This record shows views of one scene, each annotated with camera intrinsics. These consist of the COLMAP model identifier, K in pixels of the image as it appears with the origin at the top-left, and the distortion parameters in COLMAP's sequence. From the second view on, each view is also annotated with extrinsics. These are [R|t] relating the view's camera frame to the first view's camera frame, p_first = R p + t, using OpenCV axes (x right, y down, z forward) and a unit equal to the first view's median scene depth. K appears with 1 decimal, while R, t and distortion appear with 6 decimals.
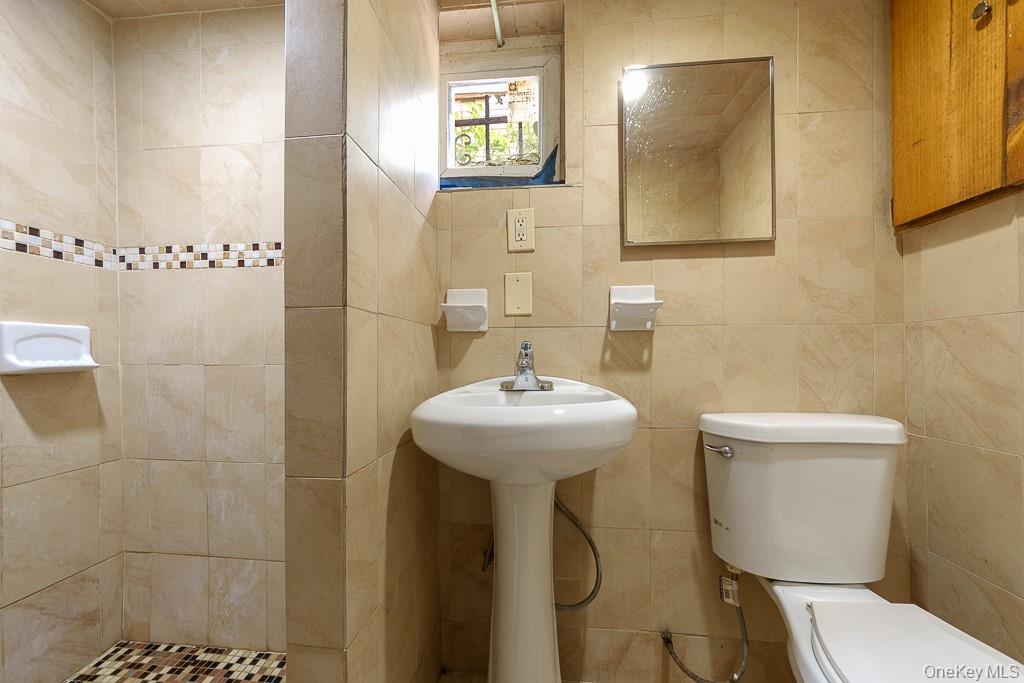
lens RADIAL K [[368.5, 0, 512.1], [0, 368.5, 352.1], [0, 0, 1]] dist [-0.008069, -0.000040]
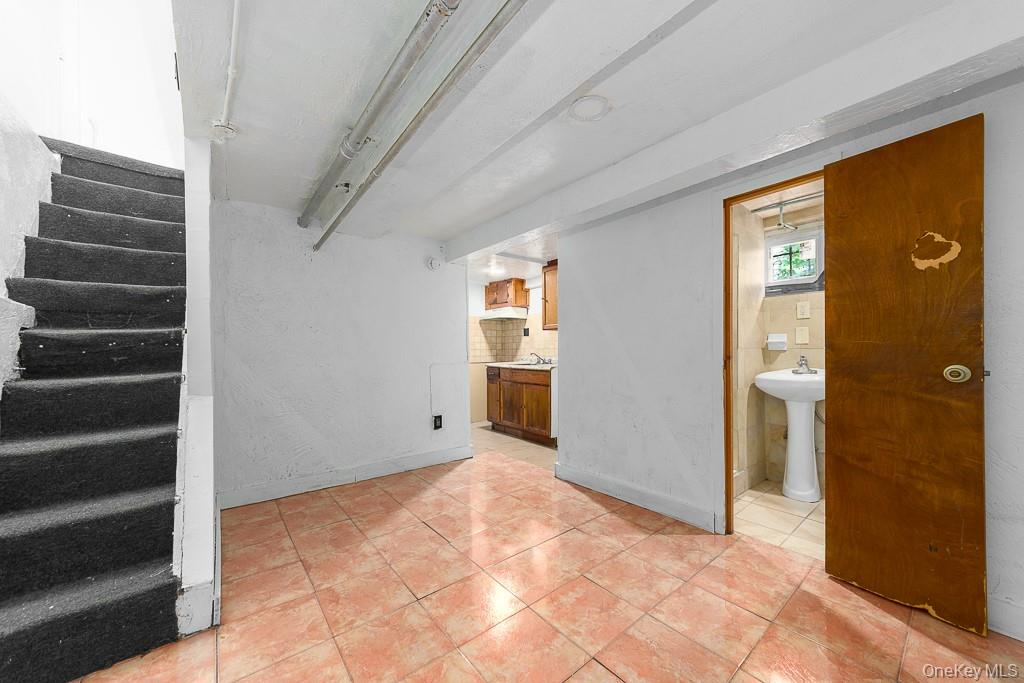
lens RADIAL K [[368.5, 0, 508.2], [0, 368.5, 345.0], [0, 0, 1]] dist [-0.008069, -0.000040]
pose [[0.689164, 0.002117, -0.724602, 0.453768], [0.006553, 0.999937, 0.009154, -0.129563], [0.724576, -0.011057, 0.689107, -2.216020]]
